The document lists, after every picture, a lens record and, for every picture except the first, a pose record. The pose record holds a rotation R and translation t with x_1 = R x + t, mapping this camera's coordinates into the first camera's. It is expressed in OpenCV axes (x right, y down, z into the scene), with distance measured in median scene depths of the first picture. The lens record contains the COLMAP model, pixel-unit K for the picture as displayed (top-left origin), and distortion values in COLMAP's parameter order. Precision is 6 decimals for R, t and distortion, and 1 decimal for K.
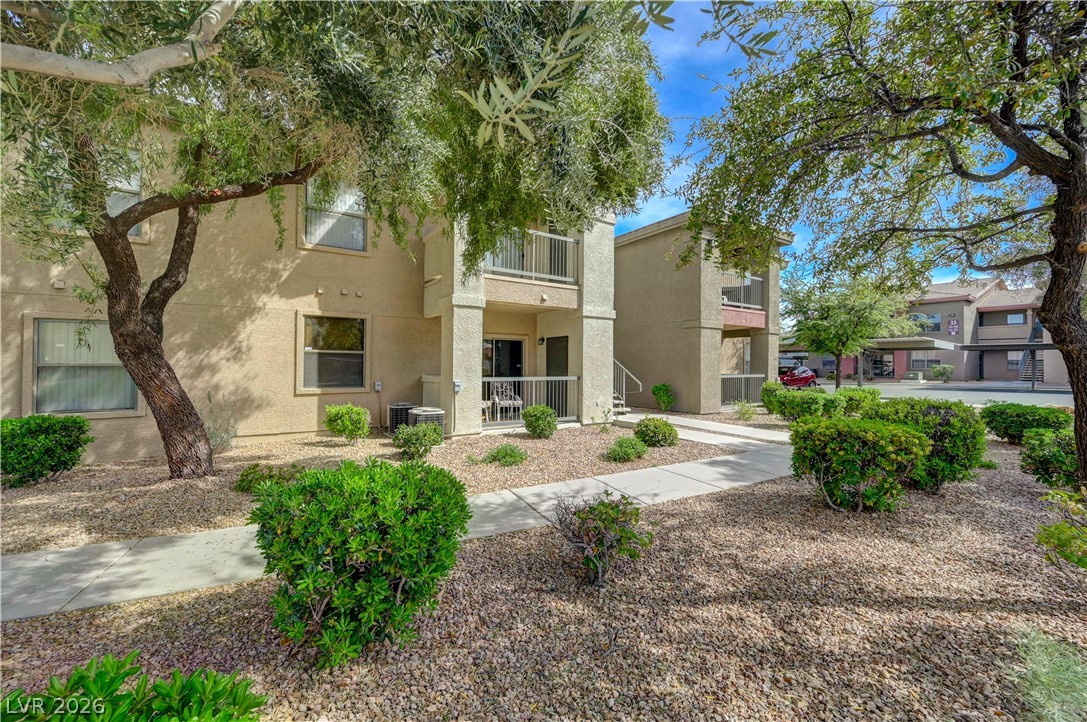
lens RADIAL K [[425.5, 0, 543.5], [0, 425.5, 361.0], [0, 0, 1]] dist [-0.002231, 0.000145]
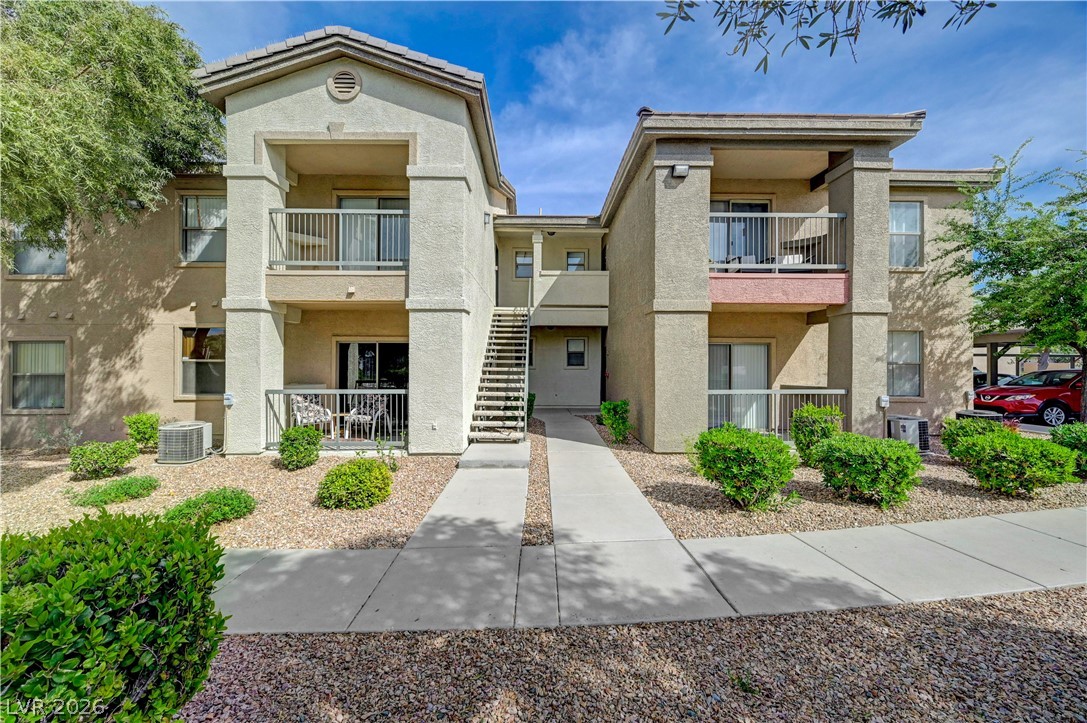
lens RADIAL K [[435.7, 0, 543.5], [0, 435.7, 361.5], [0, 0, 1]] dist [0.030659, 0.000061]
pose [[0.834213, -0.011940, -0.551313, 0.801947], [-0.000993, 0.999731, -0.023154, 0.005280], [0.551441, 0.019862, 0.833977, 0.542660]]
